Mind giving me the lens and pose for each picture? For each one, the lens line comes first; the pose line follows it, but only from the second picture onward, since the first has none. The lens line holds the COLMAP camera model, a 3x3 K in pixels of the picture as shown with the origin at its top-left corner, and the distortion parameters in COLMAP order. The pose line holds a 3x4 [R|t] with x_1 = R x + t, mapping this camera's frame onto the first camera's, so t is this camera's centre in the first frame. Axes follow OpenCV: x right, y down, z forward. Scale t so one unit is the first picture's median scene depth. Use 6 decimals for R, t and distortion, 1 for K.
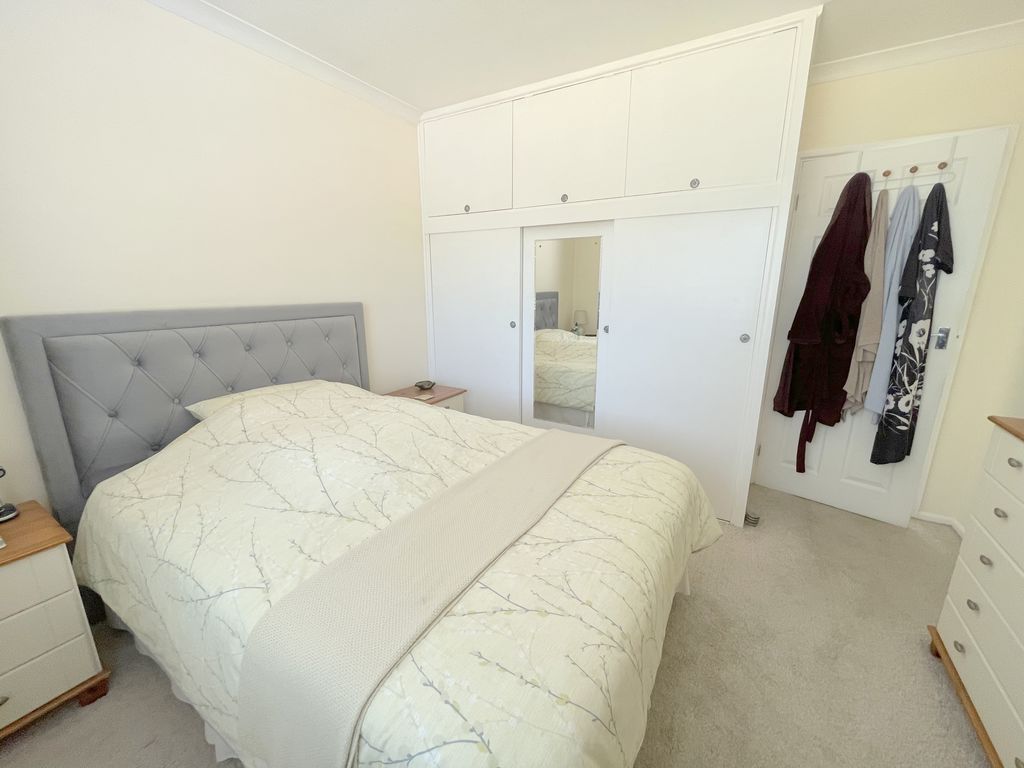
lens RADIAL K [[411.8, 0, 509.4], [0, 411.8, 381.0], [0, 0, 1]] dist [-0.004416, -0.000243]
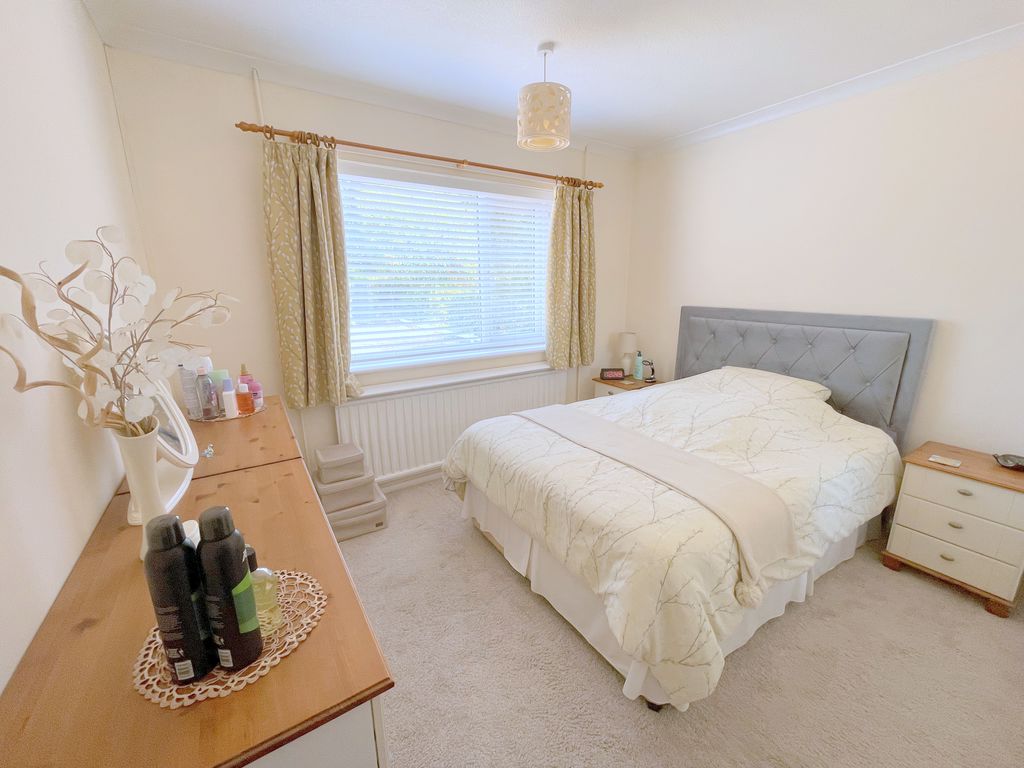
lens RADIAL K [[411.8, 0, 511.6], [0, 411.8, 384.9], [0, 0, 1]] dist [-0.004416, -0.000243]
pose [[-0.433859, 0.213048, -0.875430, 0.978050], [-0.207213, 0.922000, 0.327075, -0.219290], [0.876829, 0.323305, -0.355872, 0.805715]]
